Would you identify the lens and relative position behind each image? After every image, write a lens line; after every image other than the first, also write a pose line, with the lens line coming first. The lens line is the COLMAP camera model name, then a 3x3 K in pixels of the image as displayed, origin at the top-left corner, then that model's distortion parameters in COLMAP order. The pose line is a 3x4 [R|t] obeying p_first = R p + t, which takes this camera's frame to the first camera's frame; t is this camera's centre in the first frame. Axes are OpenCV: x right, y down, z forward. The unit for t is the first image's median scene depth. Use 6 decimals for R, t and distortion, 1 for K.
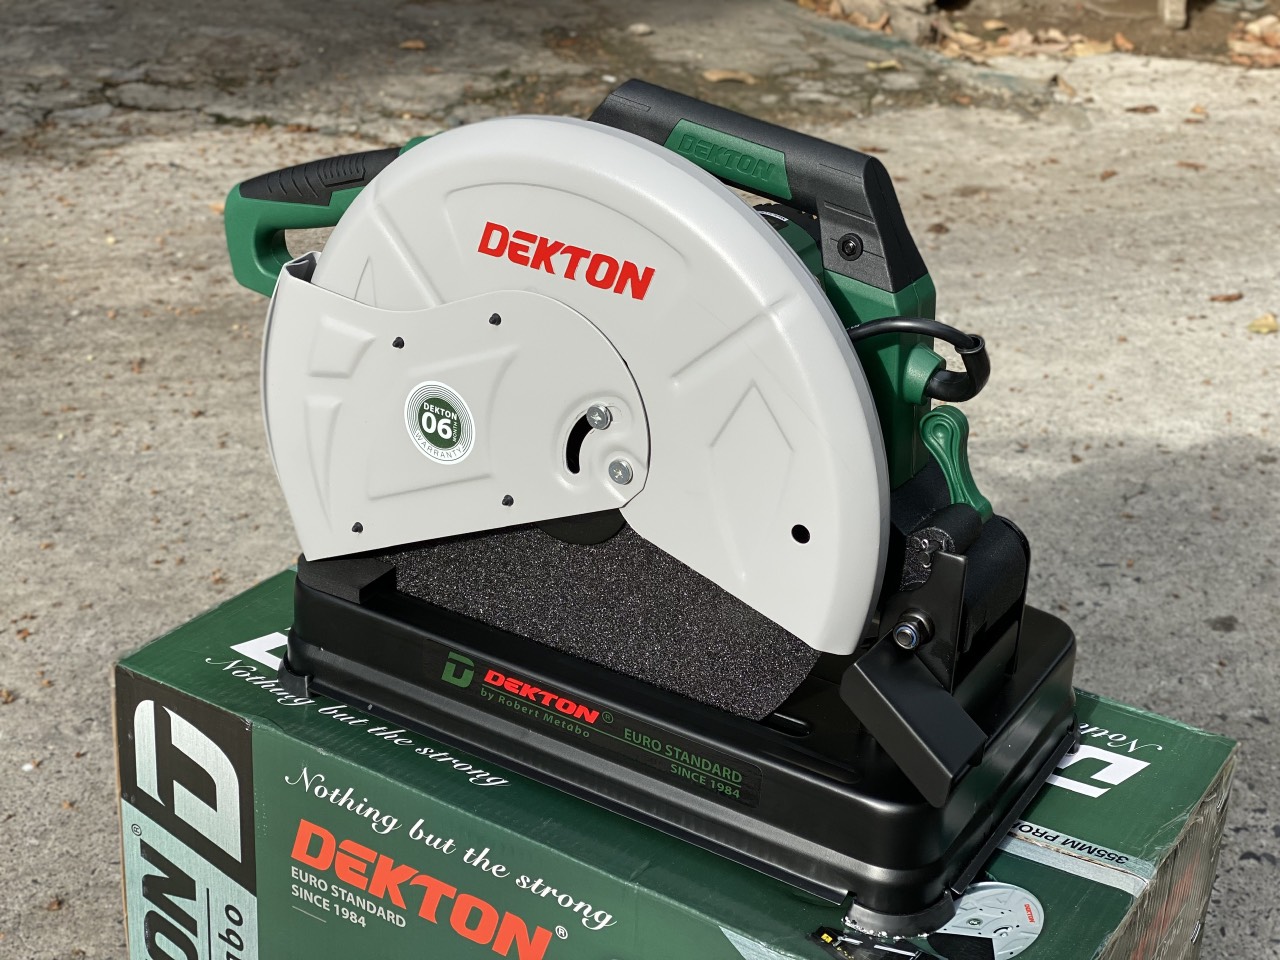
lens RADIAL K [[1954.5, 0, 640.0], [0, 1954.5, 480.0], [0, 0, 1]] dist [0.008243, 1.270104]
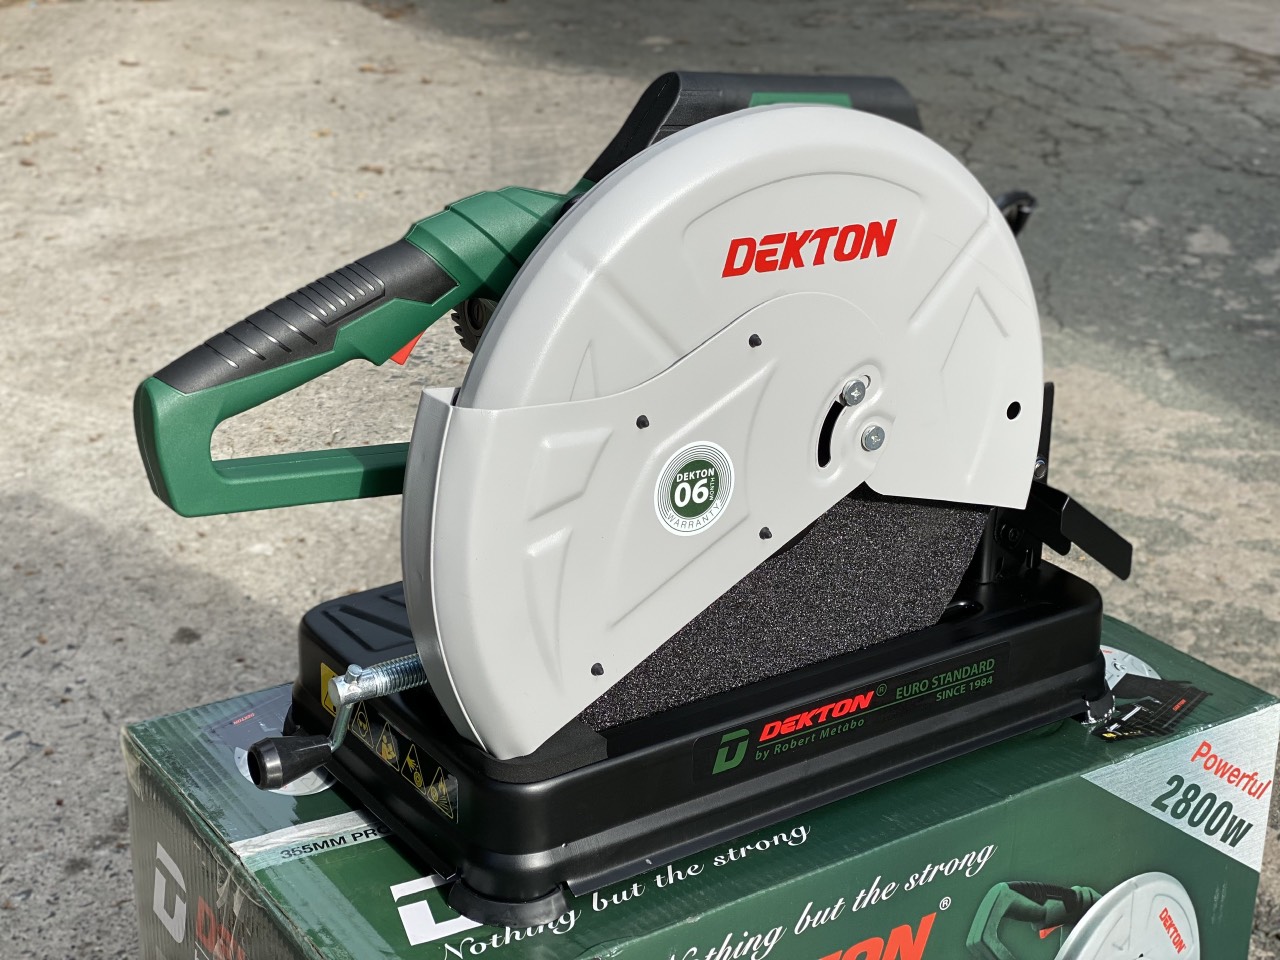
lens RADIAL K [[1954.5, 0, 640.0], [0, 1954.5, 480.0], [0, 0, 1]] dist [0.008243, 1.270104]
pose [[0.394216, -0.367489, 0.842346, -0.854054], [0.396853, 0.894780, 0.204638, -0.222991], [-0.828916, 0.253616, 0.498575, 0.579397]]
